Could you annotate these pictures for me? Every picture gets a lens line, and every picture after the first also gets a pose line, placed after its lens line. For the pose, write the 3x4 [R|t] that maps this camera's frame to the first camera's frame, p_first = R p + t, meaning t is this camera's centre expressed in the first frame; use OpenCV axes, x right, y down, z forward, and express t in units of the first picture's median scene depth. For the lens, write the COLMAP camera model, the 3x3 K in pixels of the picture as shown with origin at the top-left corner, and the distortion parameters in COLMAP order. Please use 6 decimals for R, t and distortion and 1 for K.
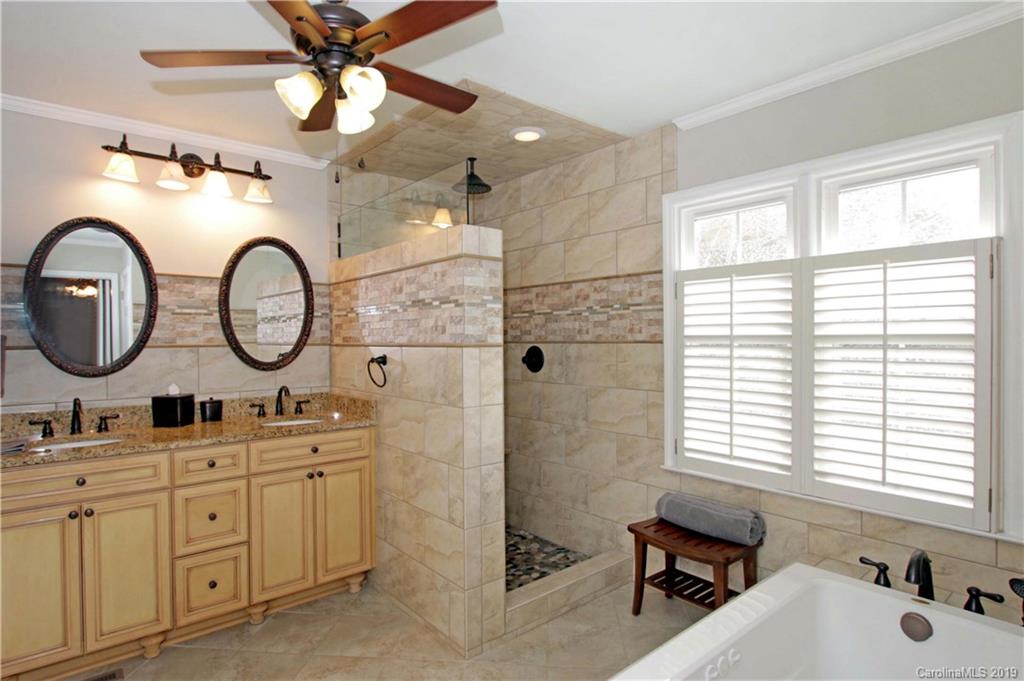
lens RADIAL K [[541.8, 0, 533.3], [0, 541.8, 338.6], [0, 0, 1]] dist [-0.025386, 0.000328]
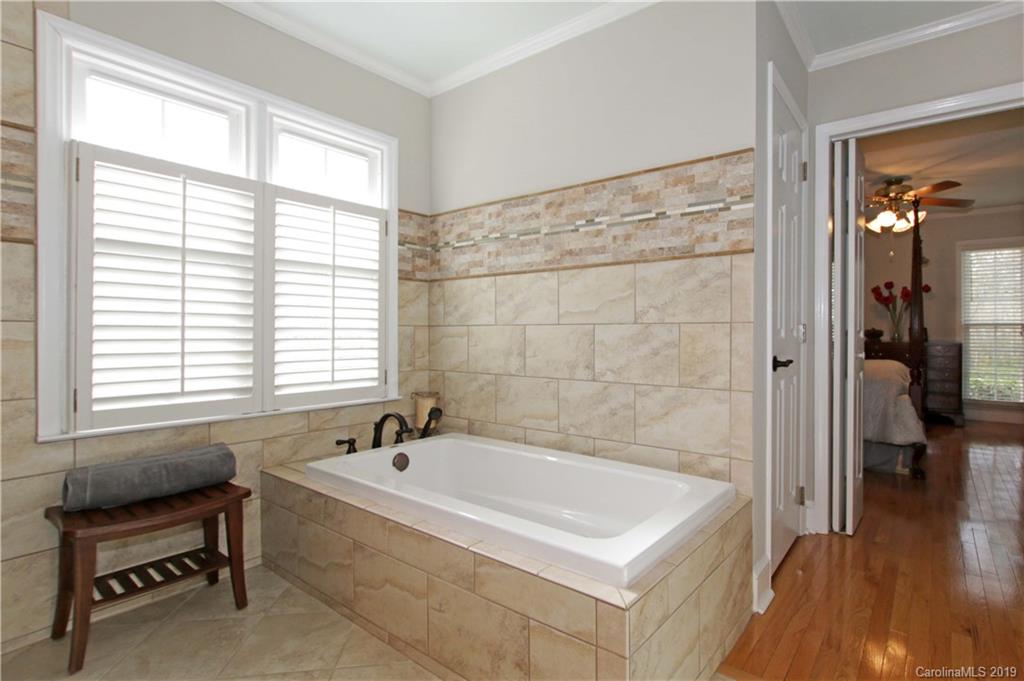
lens RADIAL K [[501.4, 0, 509.0], [0, 501.4, 340.0], [0, 0, 1]] dist [-0.017022, -0.000136]
pose [[-0.153632, -0.009592, 0.988082, -0.414547], [0.000430, 0.999952, 0.009774, 0.114225], [-0.988128, 0.001927, -0.153621, 0.546453]]
